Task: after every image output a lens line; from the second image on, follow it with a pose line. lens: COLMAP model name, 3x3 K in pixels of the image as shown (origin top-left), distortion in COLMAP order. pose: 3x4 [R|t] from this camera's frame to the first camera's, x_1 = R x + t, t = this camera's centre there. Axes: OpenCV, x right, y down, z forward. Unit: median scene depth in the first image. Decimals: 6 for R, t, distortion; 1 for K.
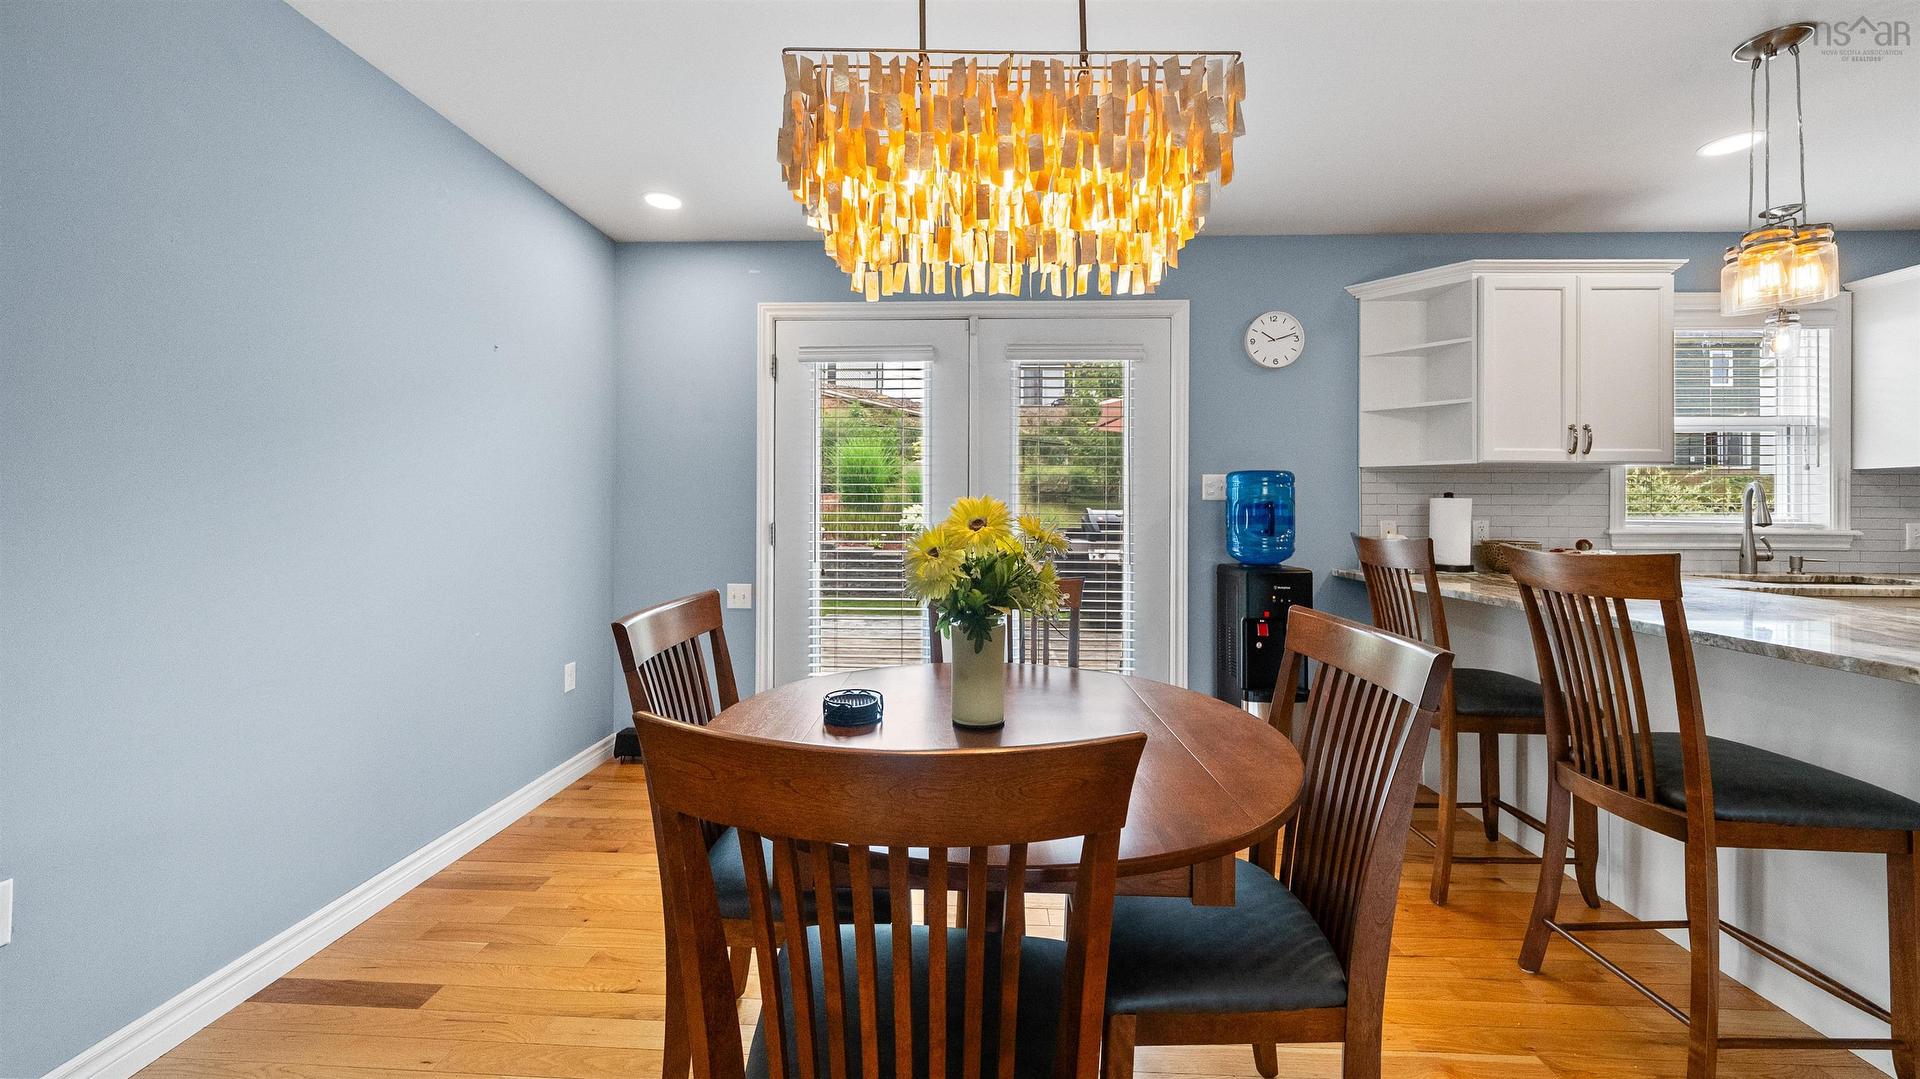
lens RADIAL K [[681.3, 0, 963.3], [0, 681.3, 507.8], [0, 0, 1]] dist [-0.000760, -0.000067]
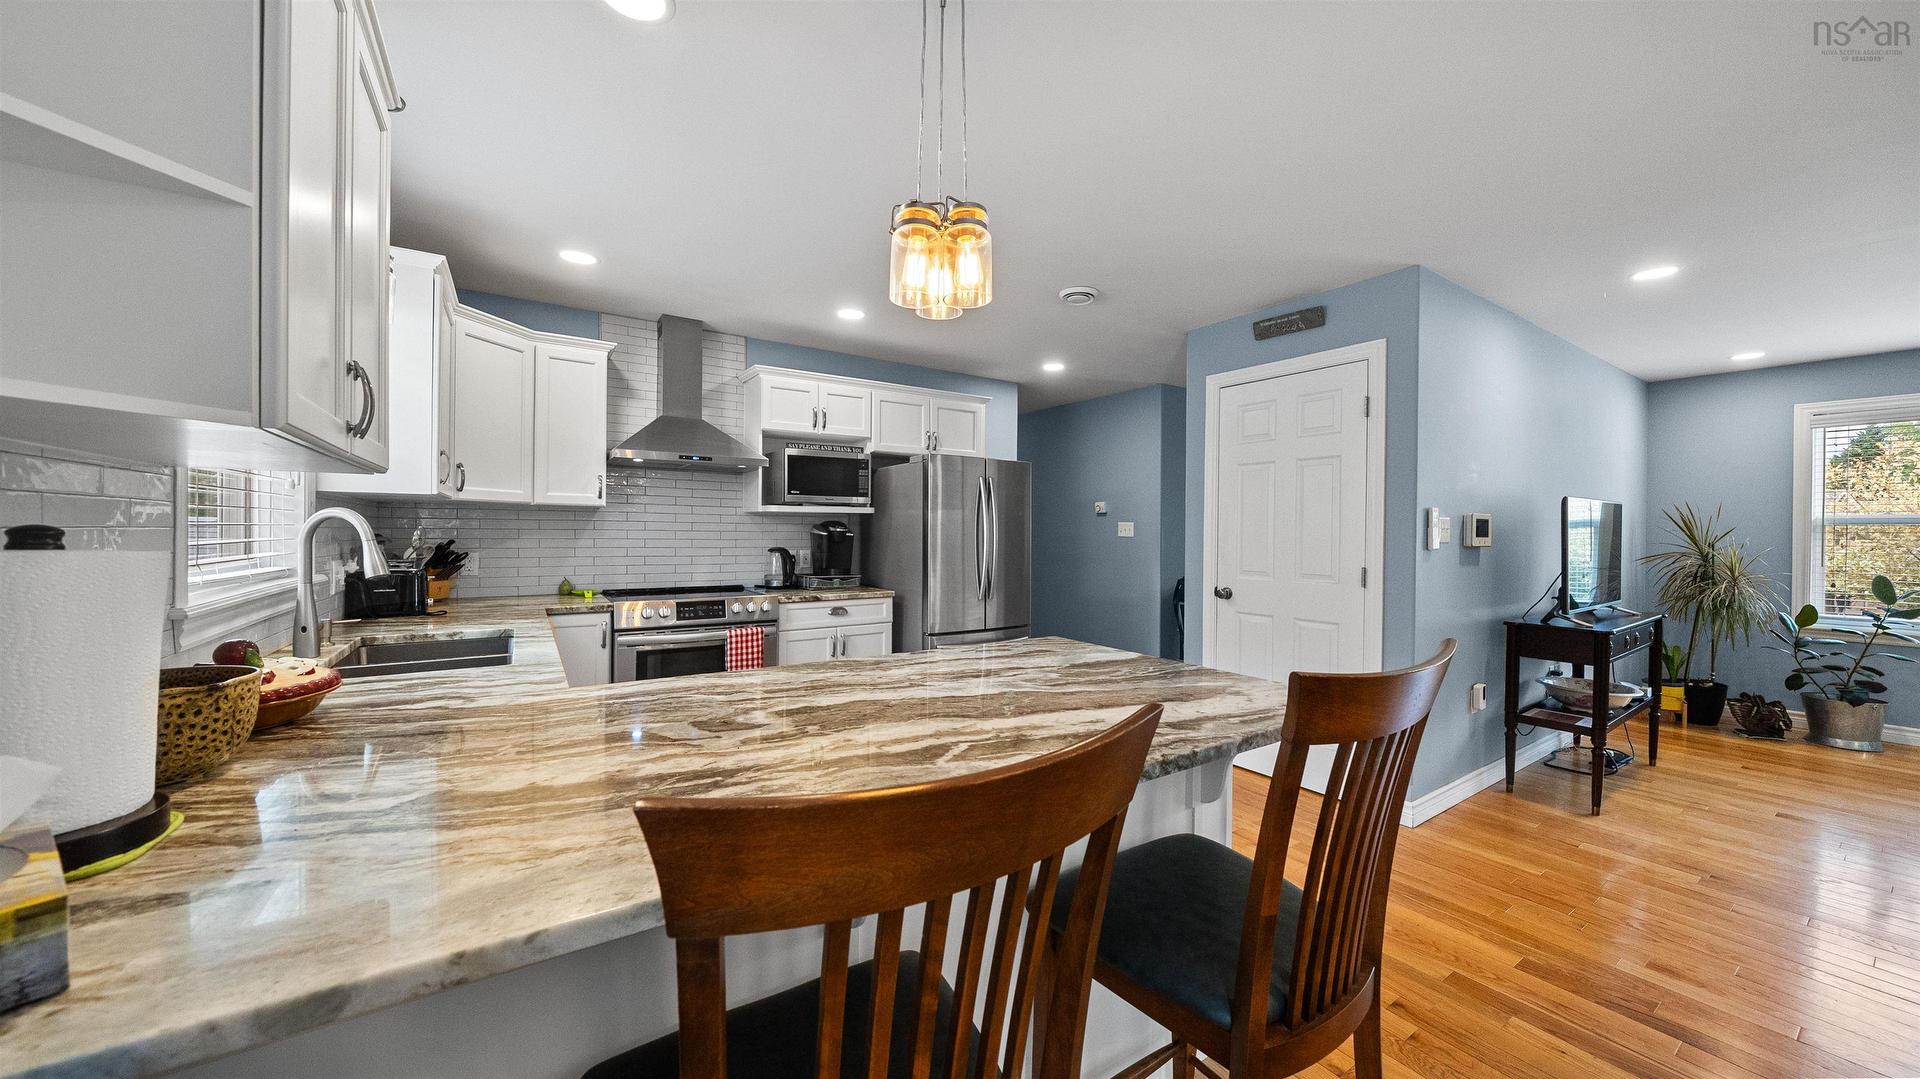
lens RADIAL K [[670.0, 0, 958.8], [0, 670.0, 535.4], [0, 0, 1]] dist [-0.000620, 0.000153]
pose [[-0.580067, -0.016405, 0.814403, 0.332869], [-0.012630, 0.999858, 0.011145, -0.025826], [-0.814471, -0.003821, -0.580192, 0.869787]]
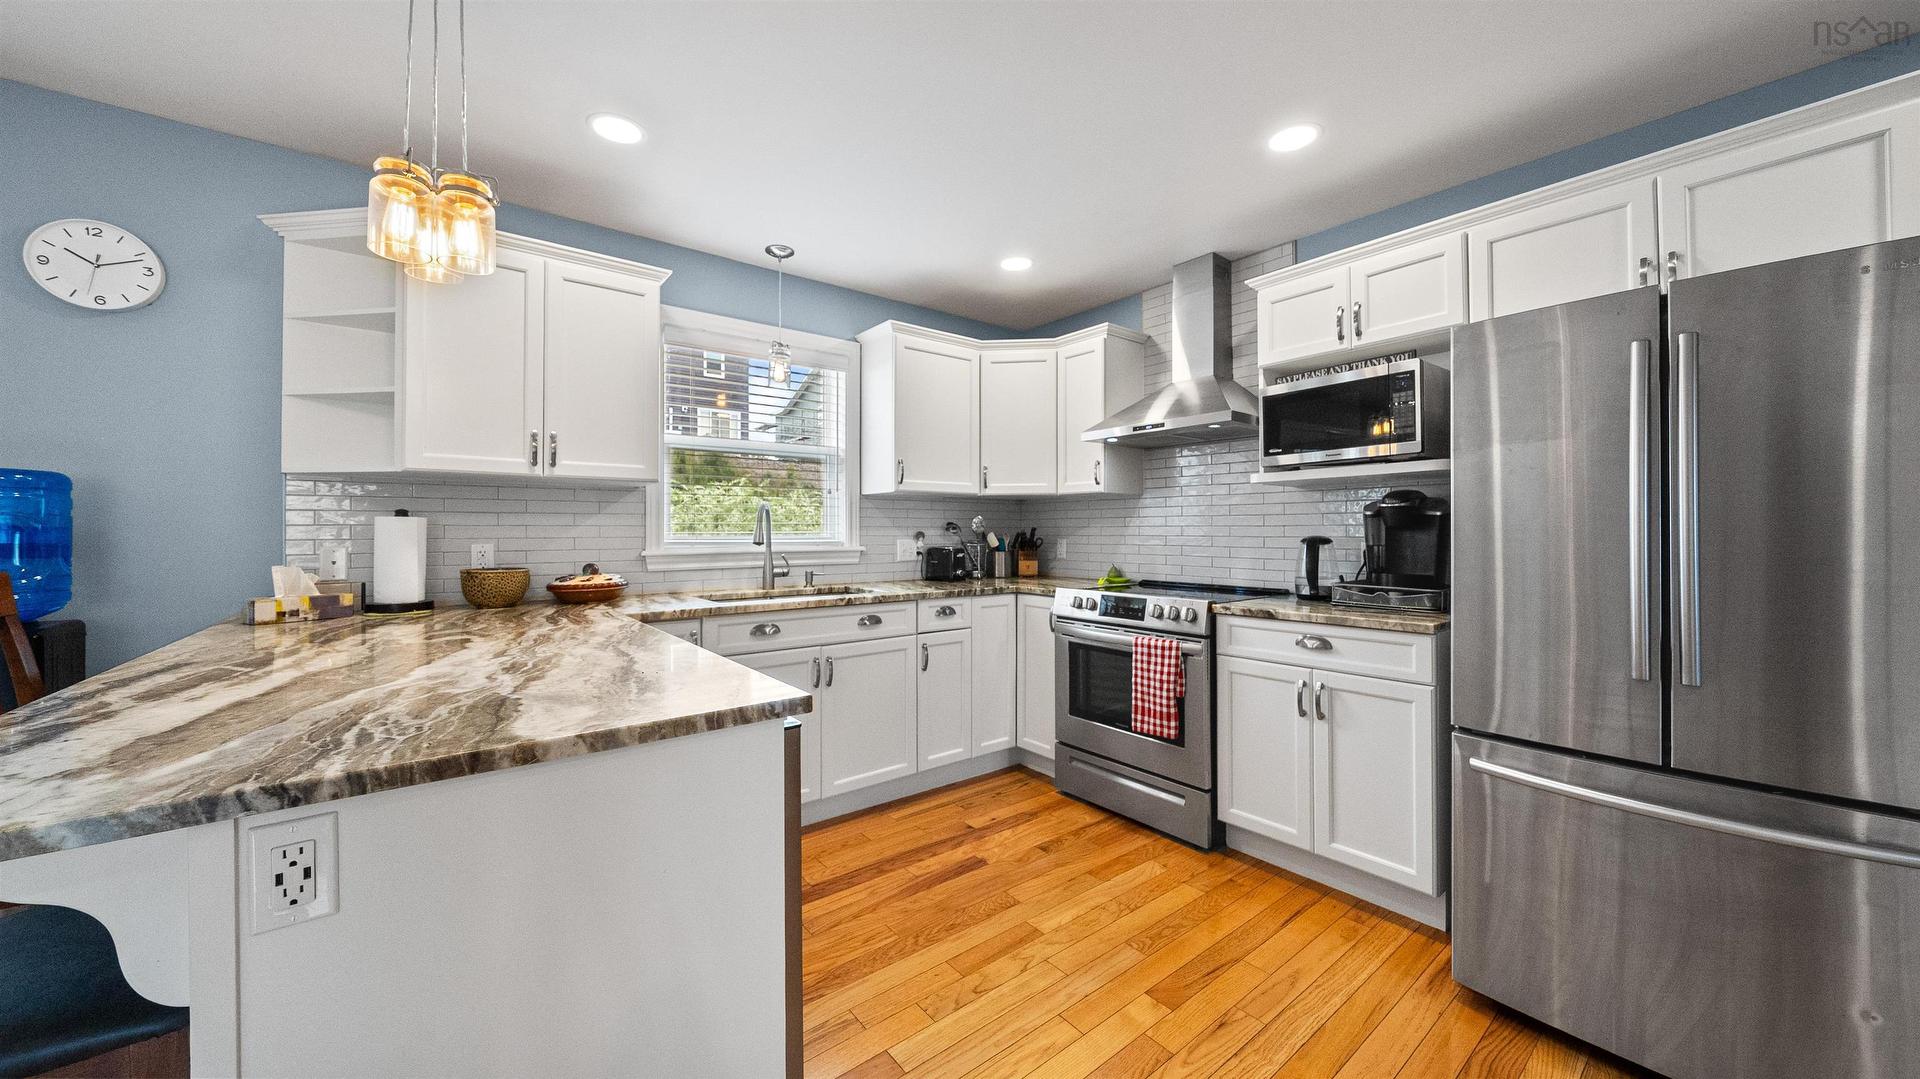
lens RADIAL K [[670.1, 0, 960.3], [0, 670.1, 525.0], [0, 0, 1]] dist [-0.000807, -0.000049]
pose [[0.764975, -0.001437, 0.644058, 0.706603], [0.007263, 0.999953, -0.006397, 0.004943], [-0.644019, 0.009571, 0.764950, 0.009308]]
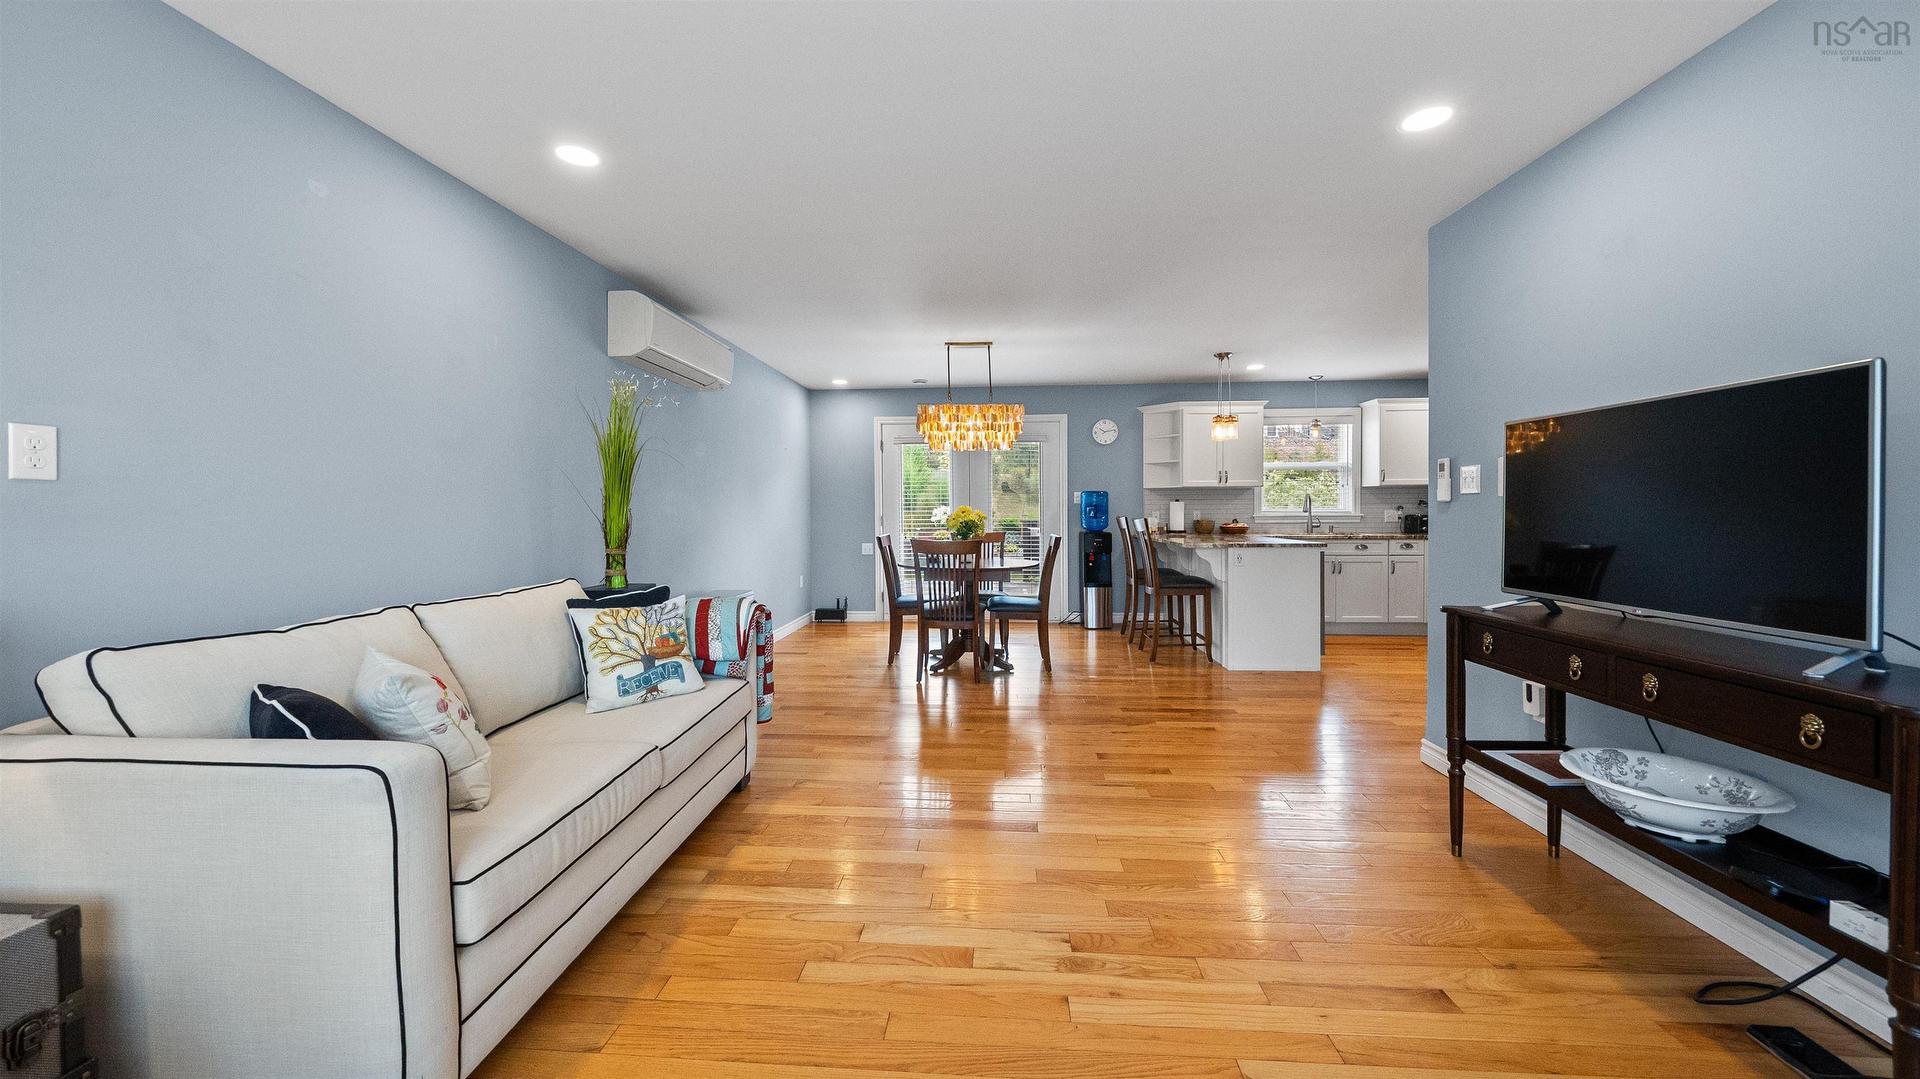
lens RADIAL K [[670.1, 0, 960.3], [0, 670.1, 525.0], [0, 0, 1]] dist [-0.000807, -0.000049]
pose [[0.999137, -0.011060, -0.040031, 0.067746], [0.012060, 0.999619, 0.024826, -0.000206], [0.039741, -0.025288, 0.998890, -1.293697]]
